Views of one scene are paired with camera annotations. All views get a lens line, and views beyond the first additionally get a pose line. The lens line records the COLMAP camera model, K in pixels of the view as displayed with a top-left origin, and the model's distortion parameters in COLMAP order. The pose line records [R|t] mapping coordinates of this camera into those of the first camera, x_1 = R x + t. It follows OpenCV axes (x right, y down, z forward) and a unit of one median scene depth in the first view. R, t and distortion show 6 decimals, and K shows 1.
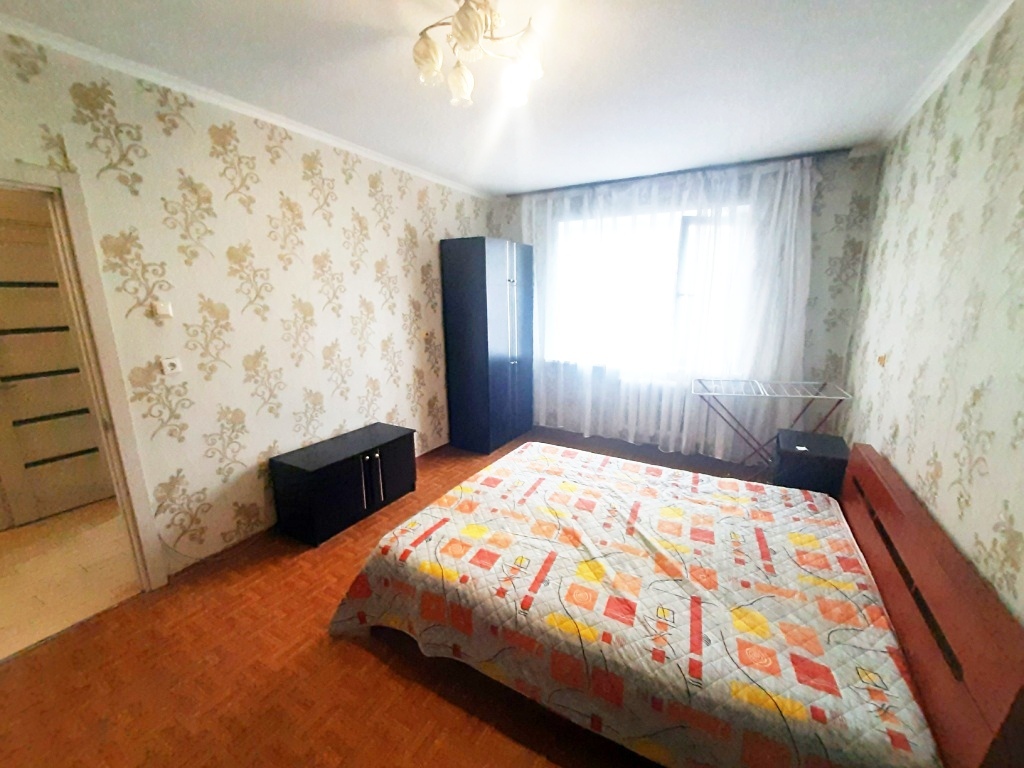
lens RADIAL K [[410.0, 0, 525.7], [0, 410.0, 382.3], [0, 0, 1]] dist [0.000010, -0.000270]
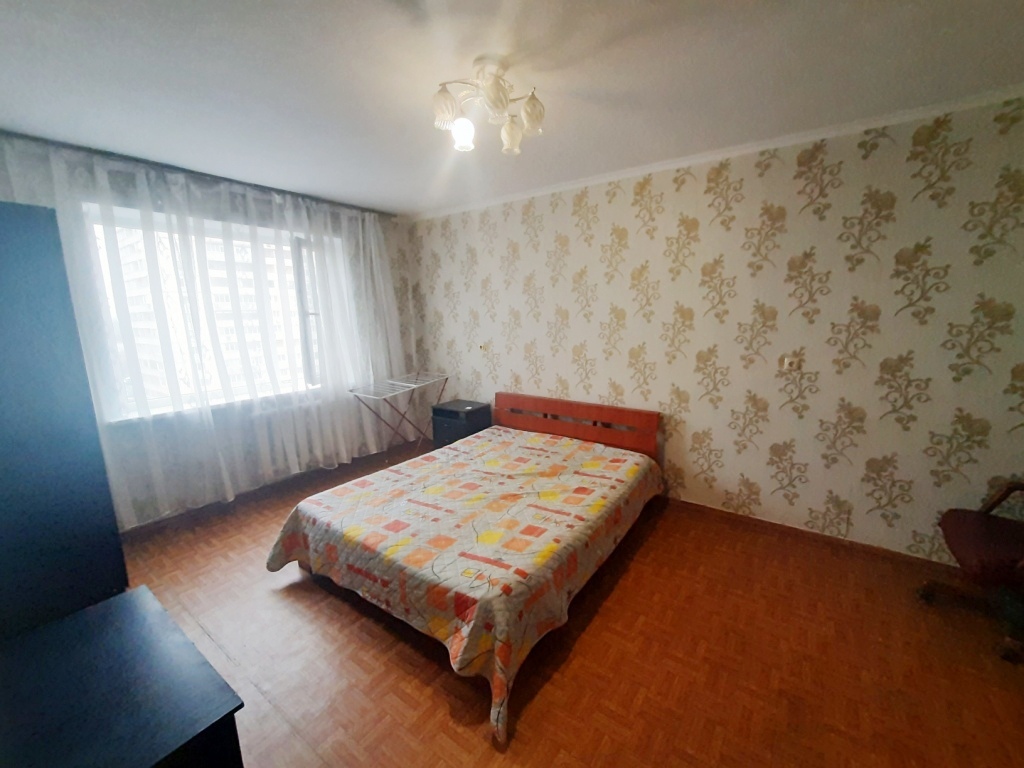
lens RADIAL K [[404.4, 0, 528.7], [0, 404.4, 383.6], [0, 0, 1]] dist [-0.003335, -0.000201]
pose [[0.102616, -0.175611, 0.979097, -0.943075], [0.221785, 0.963555, 0.149578, -0.129834], [-0.969681, 0.201800, 0.137824, 0.611885]]
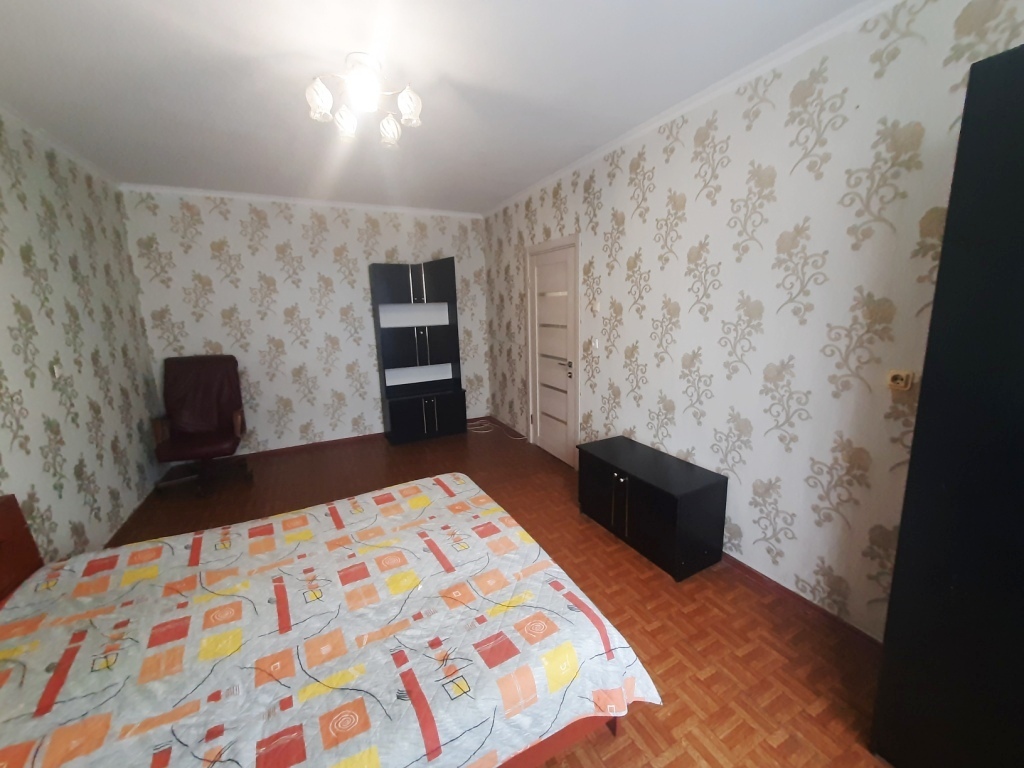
lens RADIAL K [[404.4, 0, 528.7], [0, 404.4, 383.6], [0, 0, 1]] dist [-0.003335, -0.000201]
pose [[-0.541008, 0.170921, -0.823466, 0.524867], [-0.155238, 0.942011, 0.297516, -0.302624], [0.826566, 0.288792, -0.483102, 1.525942]]
